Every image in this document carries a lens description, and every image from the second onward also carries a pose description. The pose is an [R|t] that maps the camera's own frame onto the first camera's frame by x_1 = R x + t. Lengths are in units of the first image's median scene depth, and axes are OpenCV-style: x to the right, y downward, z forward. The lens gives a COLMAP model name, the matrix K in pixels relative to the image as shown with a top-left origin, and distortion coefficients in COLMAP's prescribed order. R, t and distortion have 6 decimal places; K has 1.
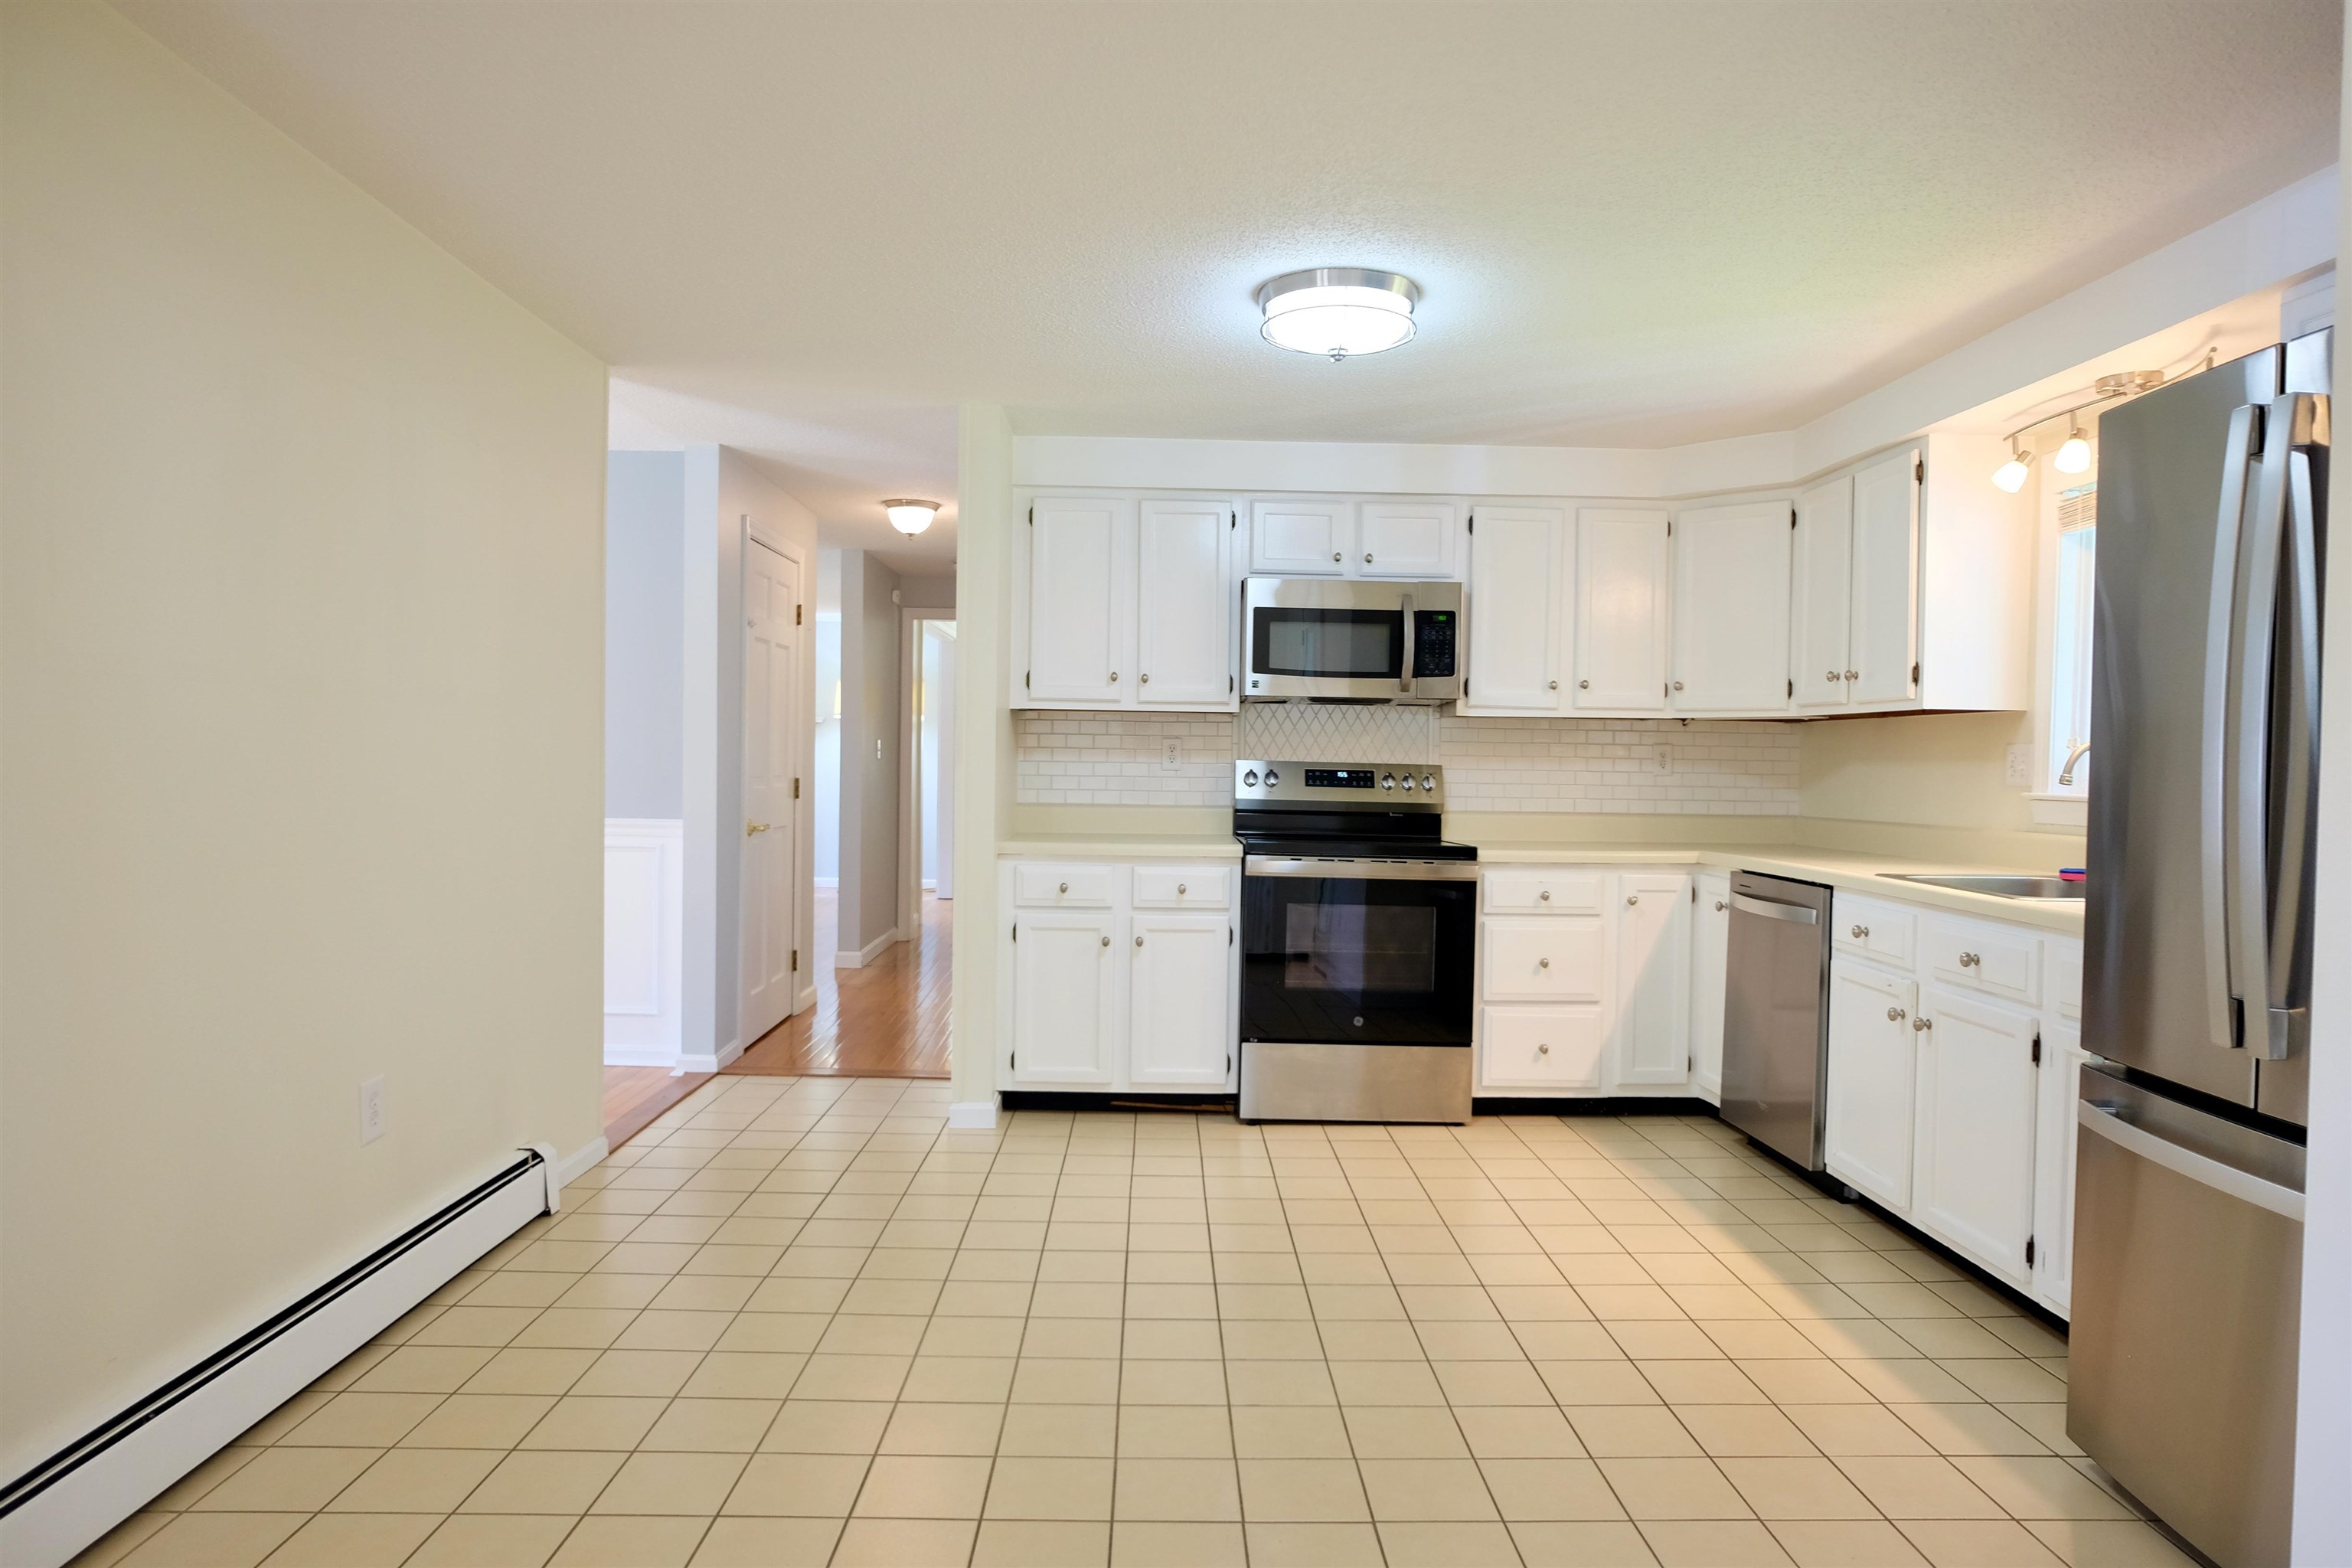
lens RADIAL K [[1421.4, 0, 1181.8], [0, 1421.4, 786.5], [0, 0, 1]] dist [-0.046266, 0.037257]
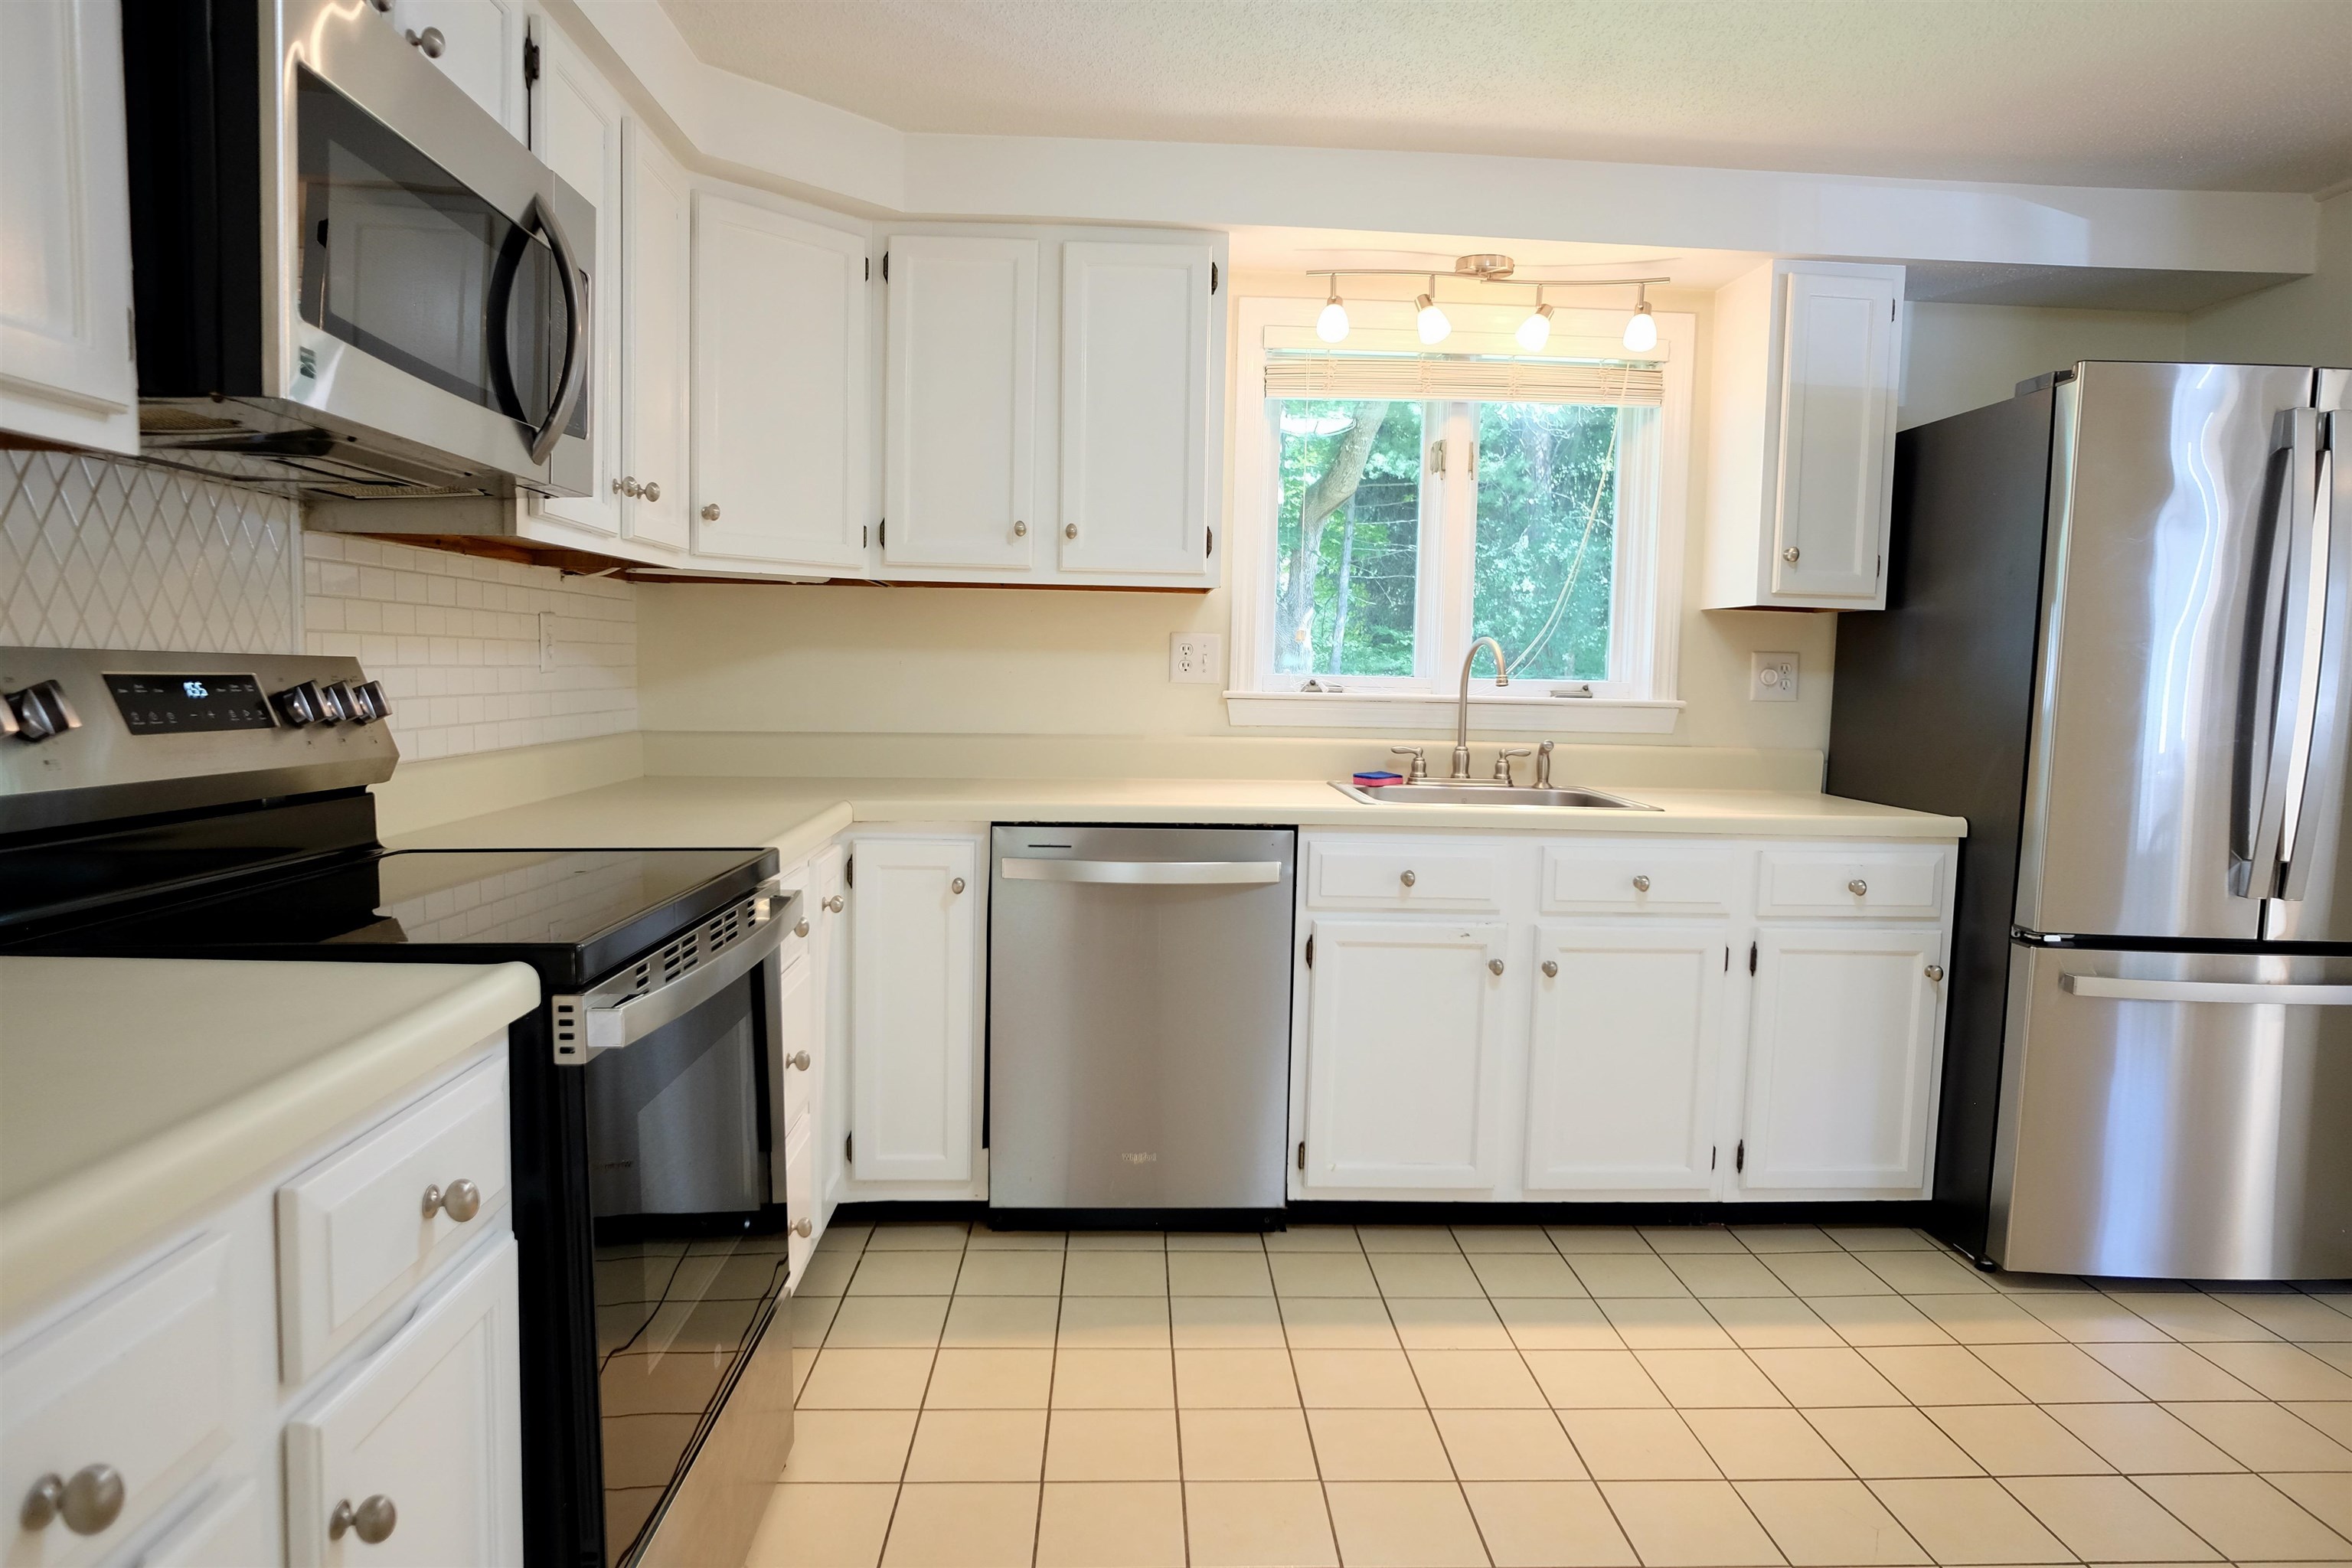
lens RADIAL K [[1421.4, 0, 1184.8], [0, 1421.4, 785.7], [0, 0, 1]] dist [-0.046266, 0.037257]
pose [[-0.019305, -0.100759, 0.994724, -0.228047], [-0.001448, 0.994911, 0.100750, -0.021139], [-0.999813, 0.000505, -0.019352, 0.868764]]
